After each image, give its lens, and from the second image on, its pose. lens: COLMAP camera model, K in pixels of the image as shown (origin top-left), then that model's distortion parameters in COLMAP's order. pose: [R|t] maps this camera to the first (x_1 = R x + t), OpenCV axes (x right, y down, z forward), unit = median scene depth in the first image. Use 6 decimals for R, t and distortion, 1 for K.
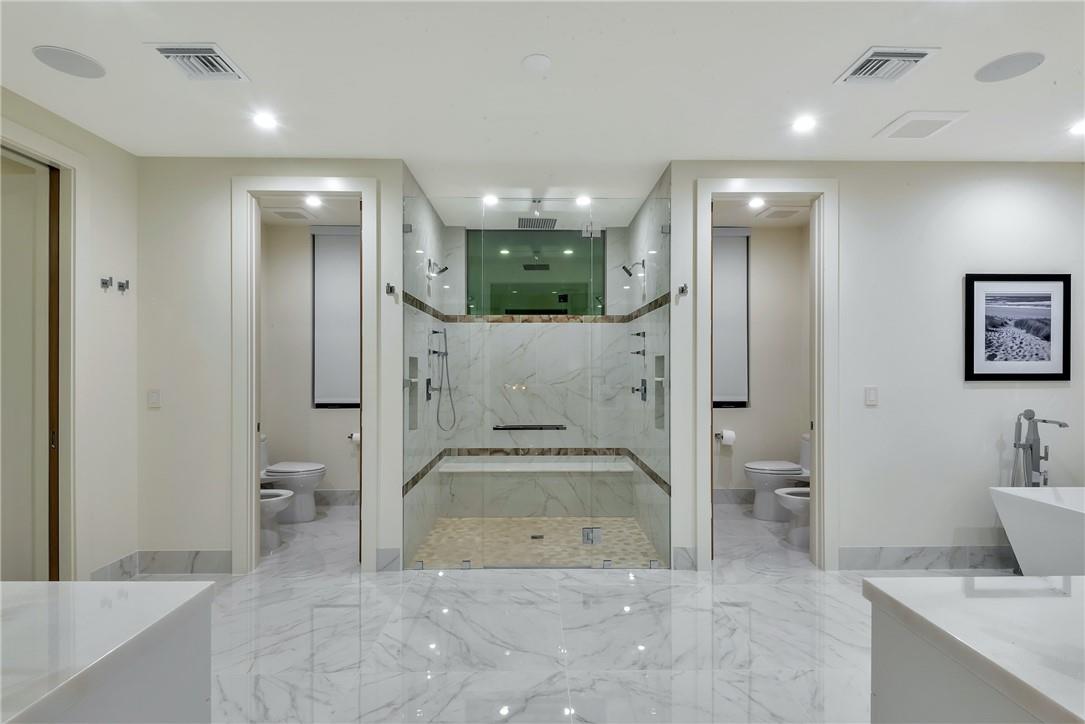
lens RADIAL K [[524.4, 0, 540.4], [0, 524.4, 366.7], [0, 0, 1]] dist [0.038694, -0.024711]
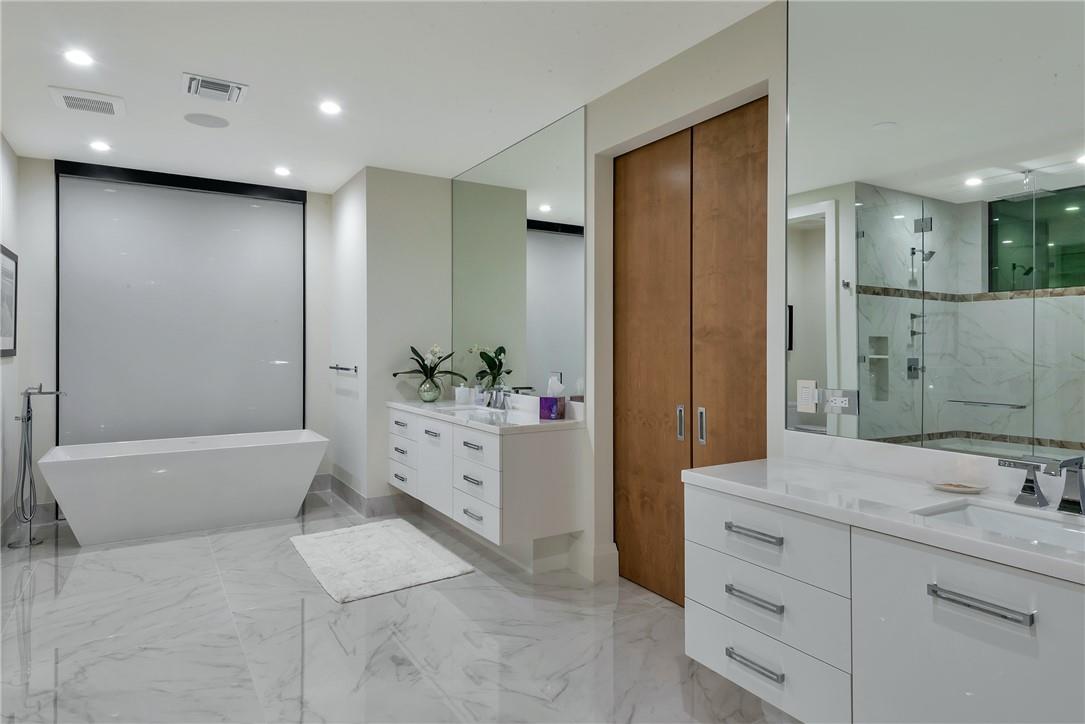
lens RADIAL K [[639.6, 0, 548.5], [0, 639.6, 345.9], [0, 0, 1]] dist [0.051966, -0.030870]
pose [[-0.517583, -0.001502, 0.855632, -0.544544], [0.000186, 0.999998, 0.001868, 0.003548], [-0.855633, 0.001125, -0.517581, 0.616399]]
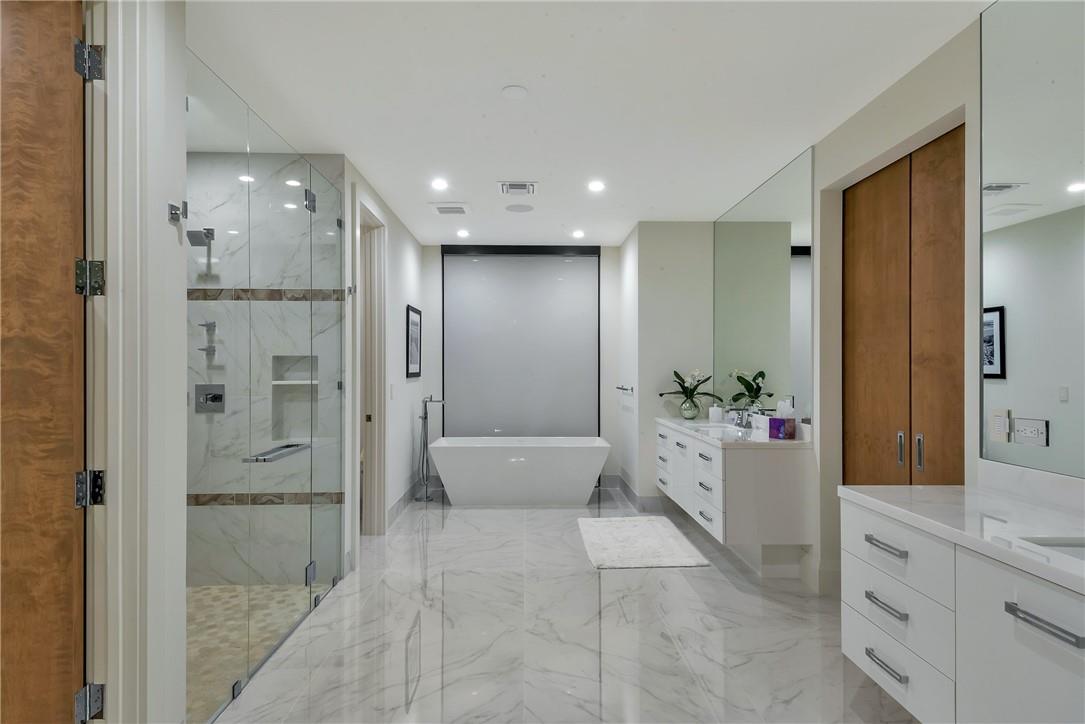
lens RADIAL K [[604.1, 0, 537.9], [0, 604.1, 370.6], [0, 0, 1]] dist [0.023146, -0.001037]
pose [[-0.008523, -0.004914, 0.999952, -0.694851], [0.000961, 0.999987, 0.004922, -0.000656], [-0.999963, 0.001003, -0.008518, 0.529066]]
